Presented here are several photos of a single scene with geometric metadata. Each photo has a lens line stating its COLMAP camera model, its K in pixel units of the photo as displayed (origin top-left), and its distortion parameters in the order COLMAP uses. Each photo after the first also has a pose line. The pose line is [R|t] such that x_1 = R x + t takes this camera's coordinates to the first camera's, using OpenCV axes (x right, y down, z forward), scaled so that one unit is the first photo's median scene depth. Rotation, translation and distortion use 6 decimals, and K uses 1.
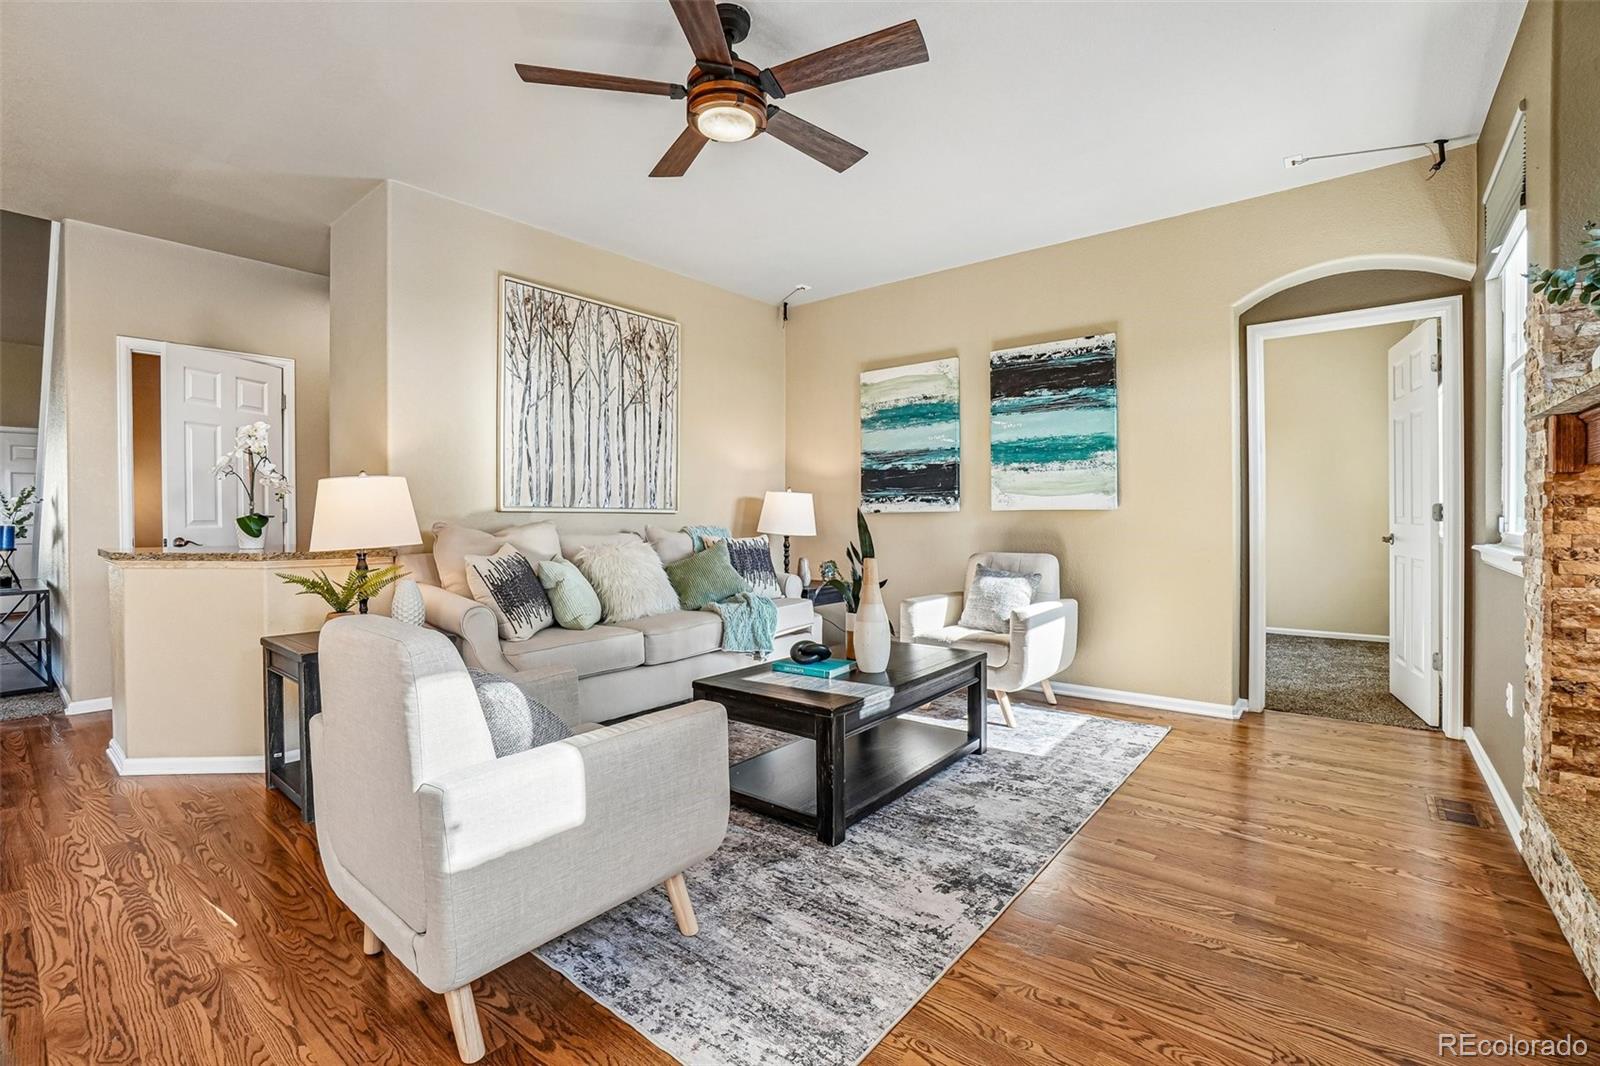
lens RADIAL K [[722.0, 0, 787.5], [0, 722.0, 523.5], [0, 0, 1]] dist [-0.046577, 0.015437]
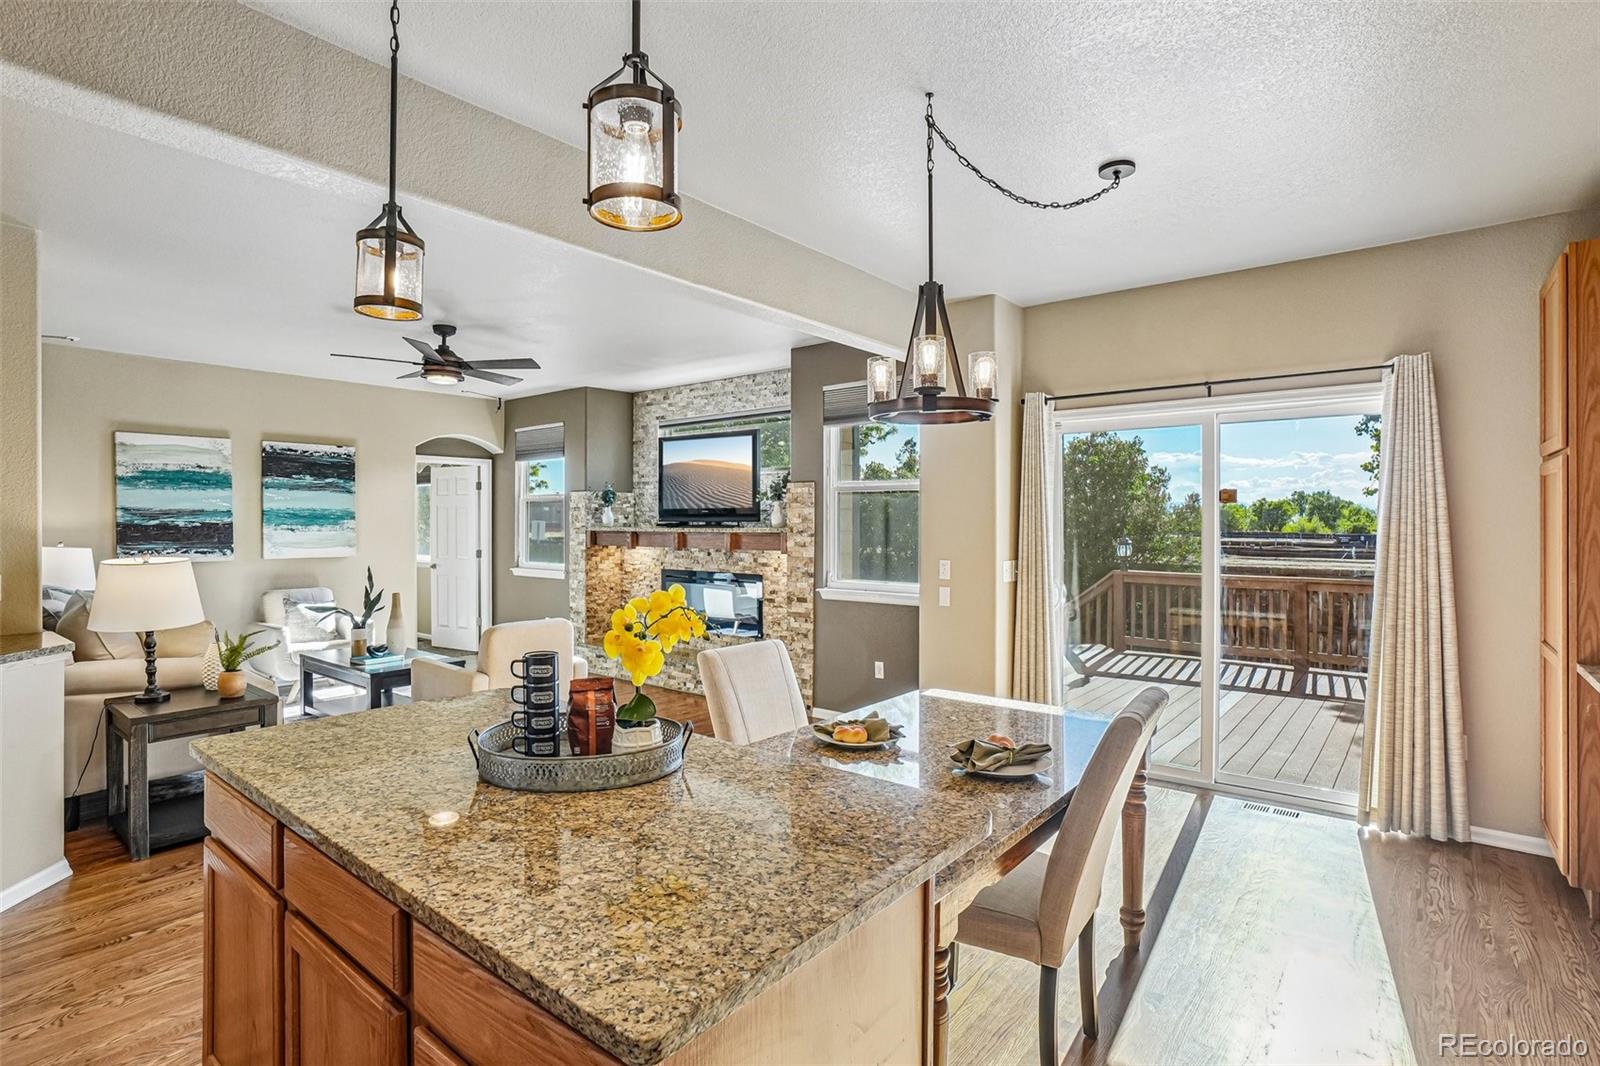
lens RADIAL K [[784.6, 0, 786.4], [0, 784.6, 532.4], [0, 0, 1]] dist [-0.027953, 0.008614]
pose [[-0.001407, -0.004711, 0.999988, -1.168625], [0.009652, 0.999942, 0.004724, -0.065959], [-0.999952, 0.009659, -0.001362, 0.025770]]
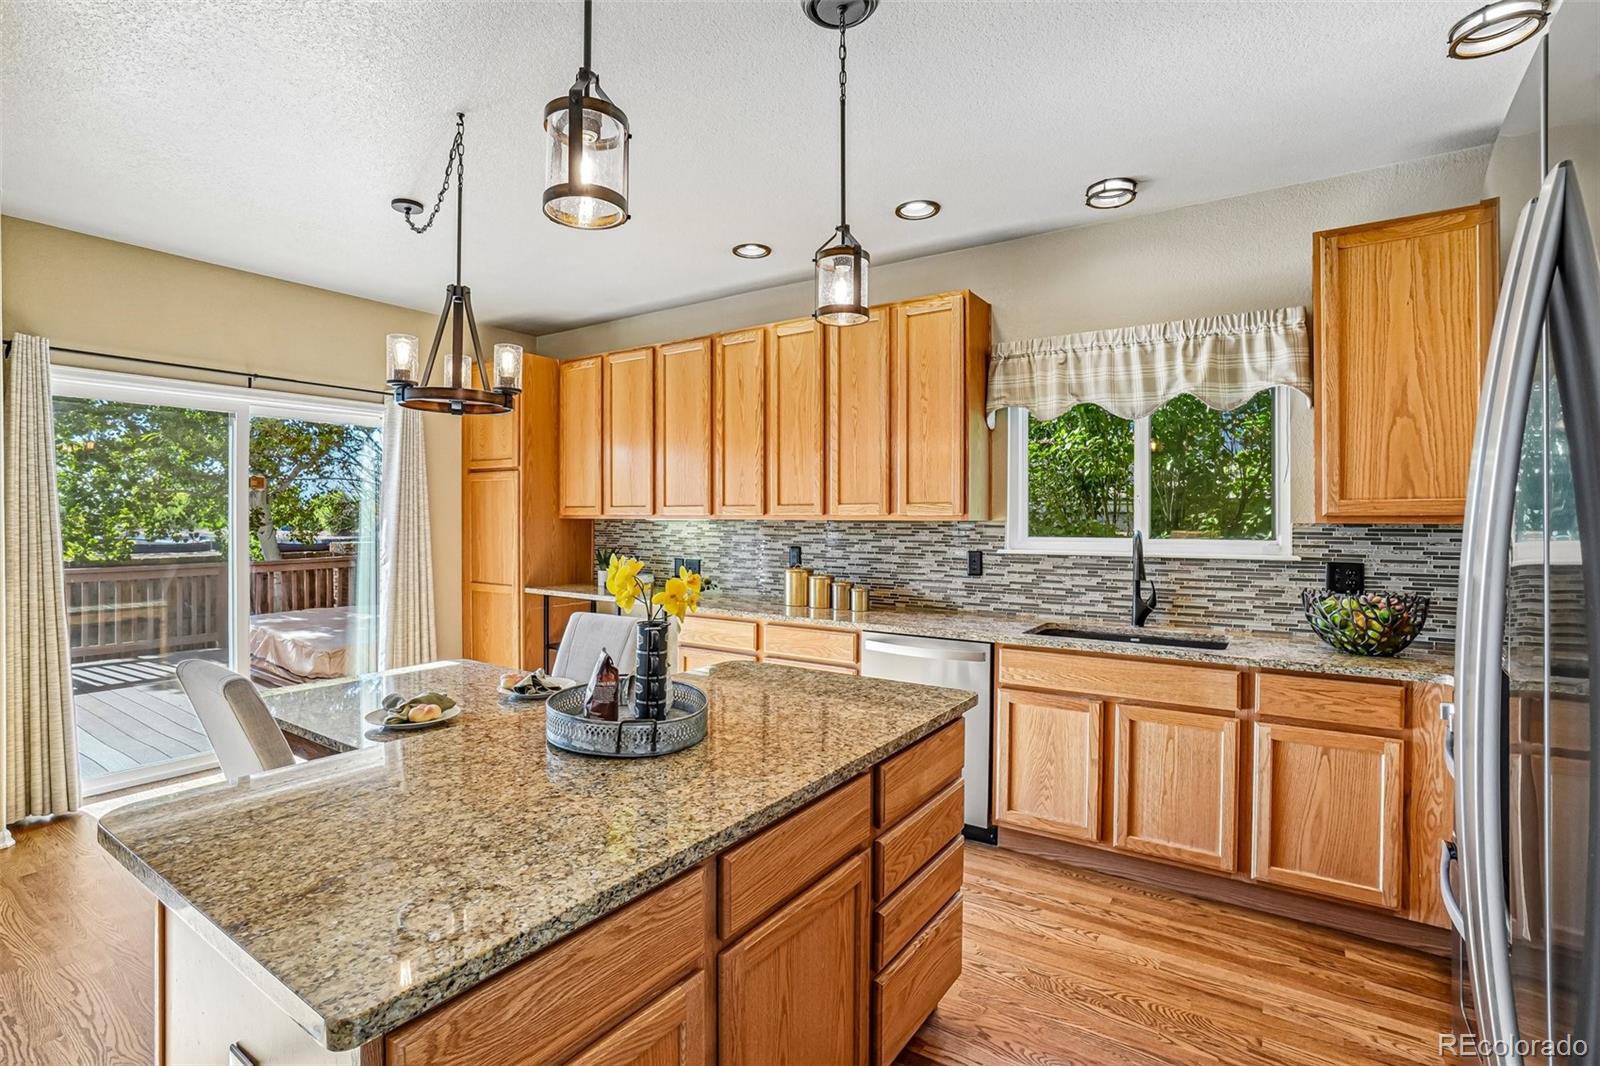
lens RADIAL K [[784.6, 0, 784.2], [0, 784.6, 523.1], [0, 0, 1]] dist [-0.027953, 0.008614]
pose [[-0.994481, 0.007455, -0.104656, -0.816801], [0.005711, 0.999840, 0.016951, -0.062011], [0.104766, 0.016260, -0.994364, 0.534090]]
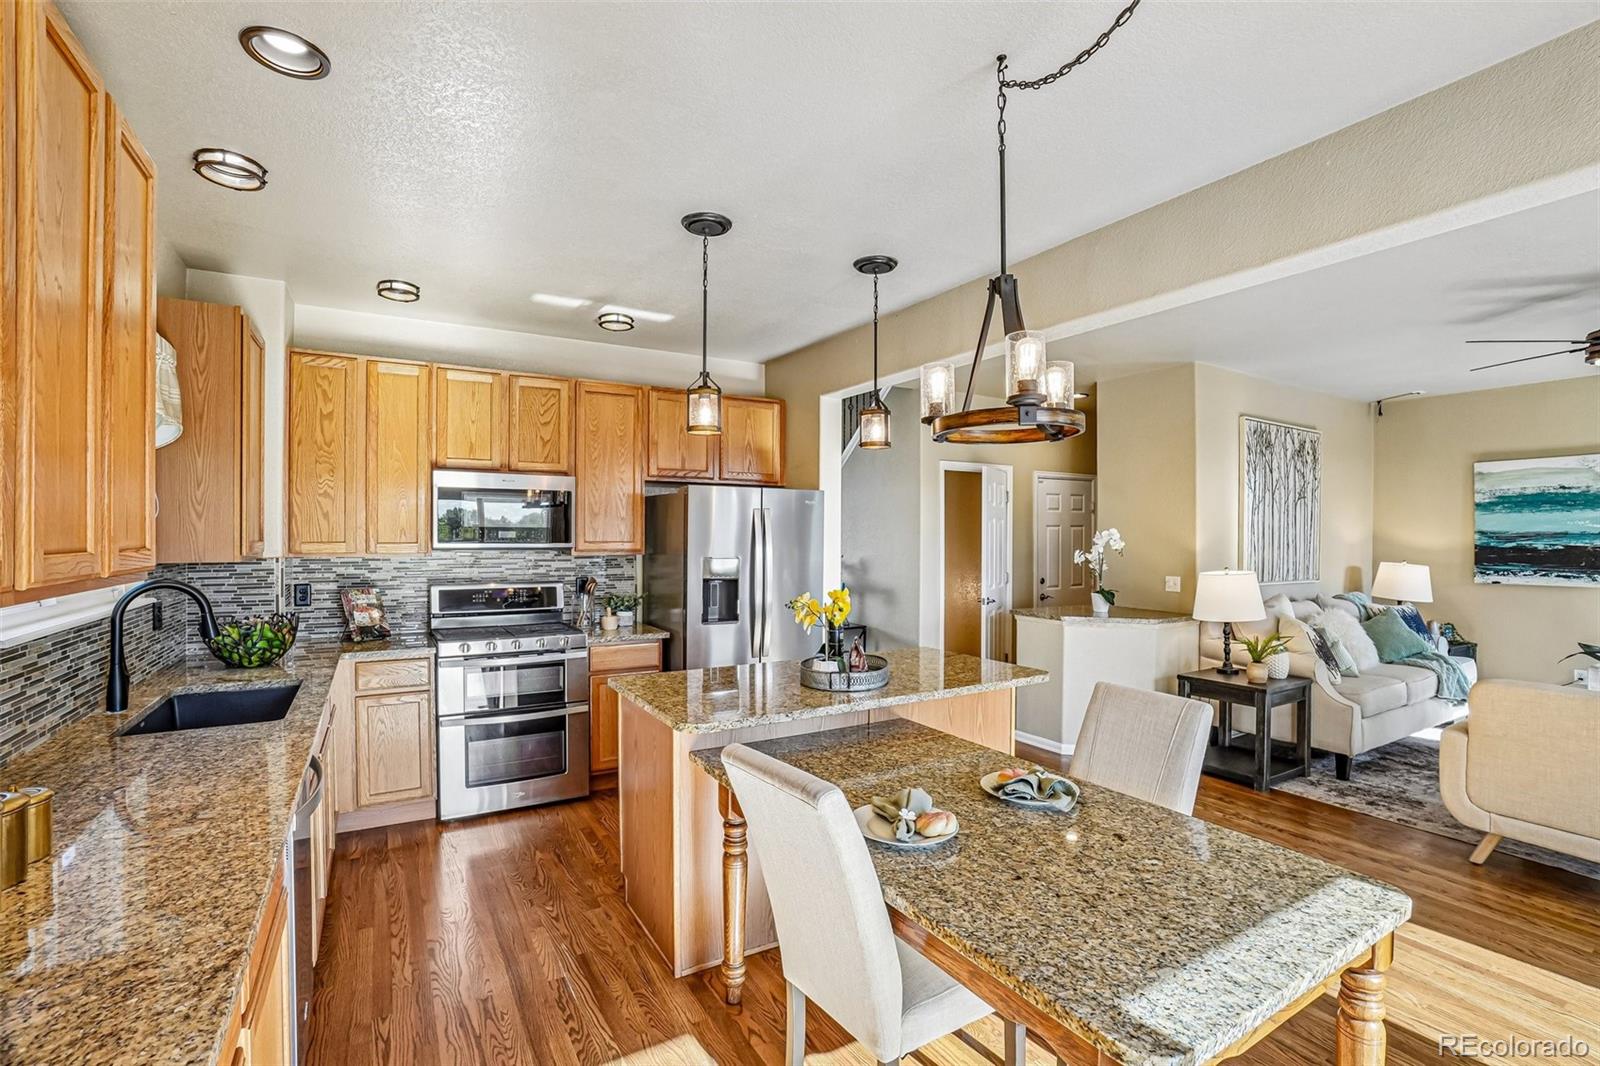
lens RADIAL K [[722.0, 0, 792.1], [0, 722.0, 534.0], [0, 0, 1]] dist [-0.046577, 0.015437]
pose [[0.941360, 0.009835, -0.337261, -0.629723], [-0.014553, 0.999828, -0.011463, -0.073813], [0.337091, 0.015699, 0.941341, -0.495085]]
